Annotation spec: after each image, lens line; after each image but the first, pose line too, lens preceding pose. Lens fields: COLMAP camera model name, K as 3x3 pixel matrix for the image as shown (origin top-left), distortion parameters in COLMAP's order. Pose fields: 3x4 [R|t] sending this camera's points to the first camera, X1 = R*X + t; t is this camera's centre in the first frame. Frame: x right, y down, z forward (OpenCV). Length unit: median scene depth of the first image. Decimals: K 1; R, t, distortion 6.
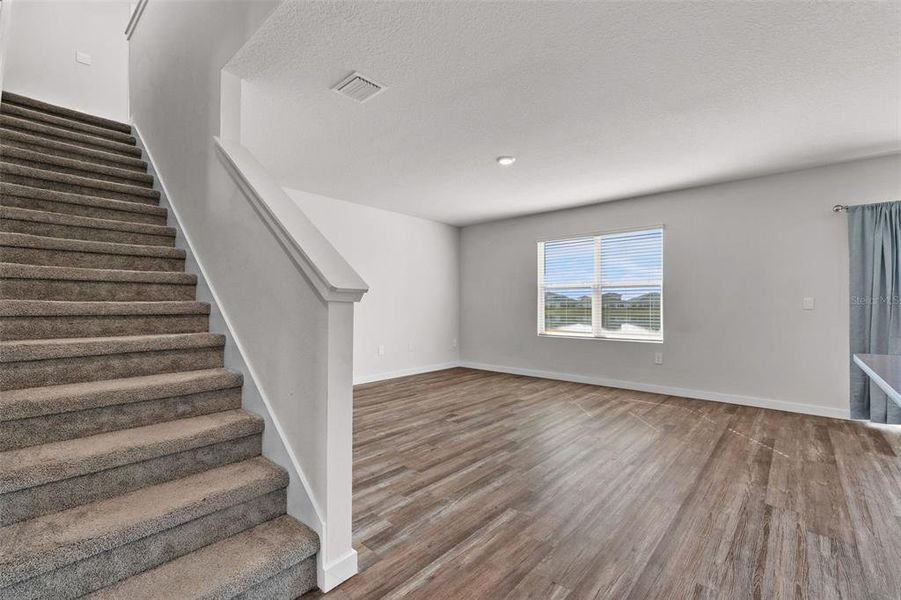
lens RADIAL K [[390.4, 0, 451.6], [0, 390.4, 301.6], [0, 0, 1]] dist [-0.002940, -0.000038]
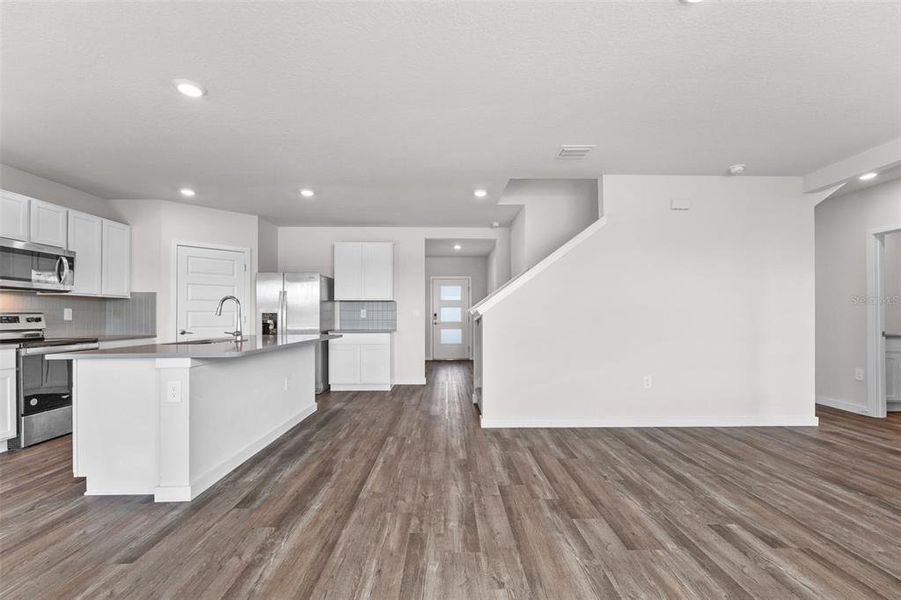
lens RADIAL K [[401.3, 0, 449.9], [0, 401.3, 312.8], [0, 0, 1]] dist [-0.001894, -0.000192]
pose [[-0.743045, -0.006678, -0.669208, 0.742001], [0.006216, 0.999838, -0.016879, 0.015911], [0.669212, -0.016701, -0.742884, 1.297583]]
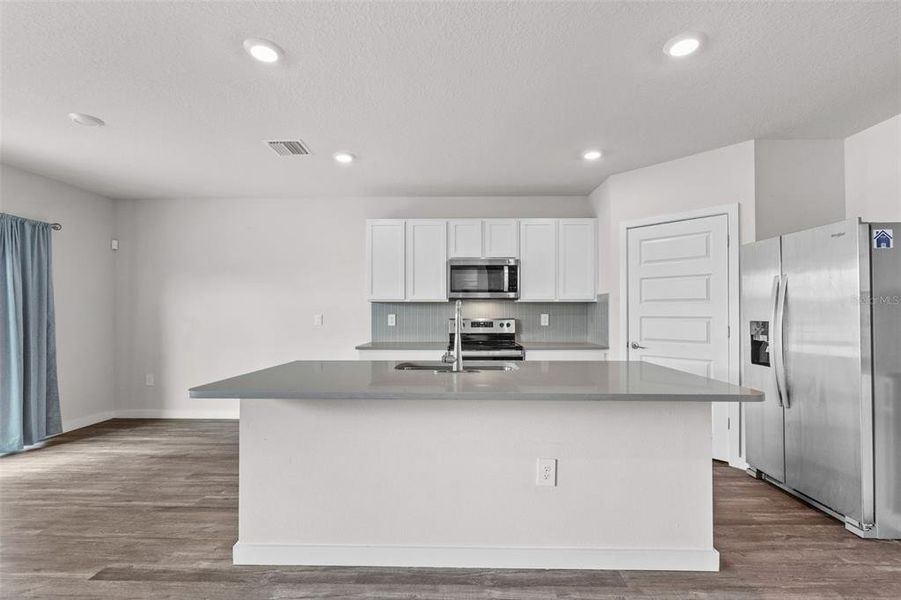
lens RADIAL K [[396.7, 0, 452.6], [0, 396.7, 307.1], [0, 0, 1]] dist [-0.001875, -0.000331]
pose [[-0.644617, 0.007518, 0.764468, -0.034817], [-0.007837, 0.999834, -0.016441, -0.026840], [-0.764465, -0.016589, -0.644451, 0.586633]]
